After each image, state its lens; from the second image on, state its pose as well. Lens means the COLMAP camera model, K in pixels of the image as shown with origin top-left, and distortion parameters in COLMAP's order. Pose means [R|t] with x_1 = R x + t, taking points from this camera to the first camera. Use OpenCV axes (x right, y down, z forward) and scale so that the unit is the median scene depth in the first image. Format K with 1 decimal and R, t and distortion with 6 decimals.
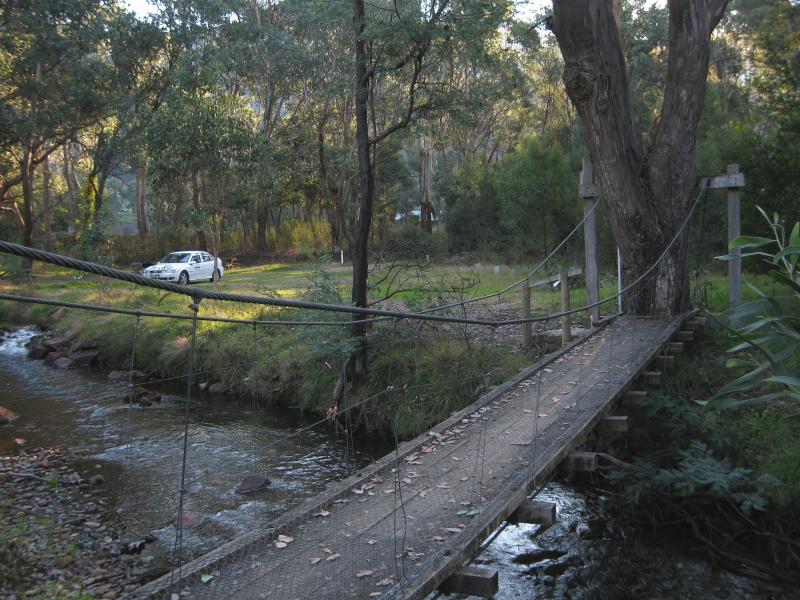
lens RADIAL K [[792.9, 0, 400.0], [0, 792.9, 300.0], [0, 0, 1]] dist [-0.143752, 0.121586]
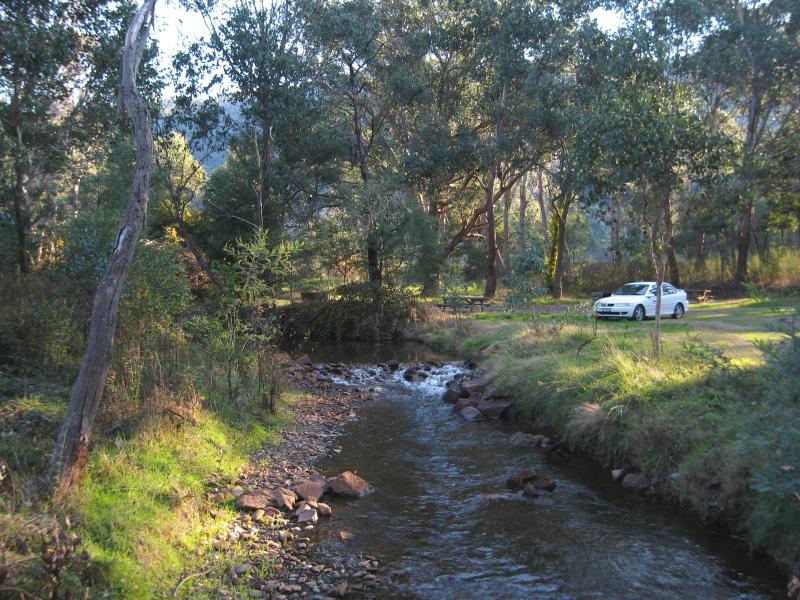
lens RADIAL K [[792.9, 0, 400.0], [0, 792.9, 300.0], [0, 0, 1]] dist [-0.143752, 0.121586]
pose [[0.826094, 0.025860, -0.562939, -0.011164], [-0.045399, 0.998754, -0.020741, -0.019181], [0.561701, 0.042691, 0.826238, 0.209285]]
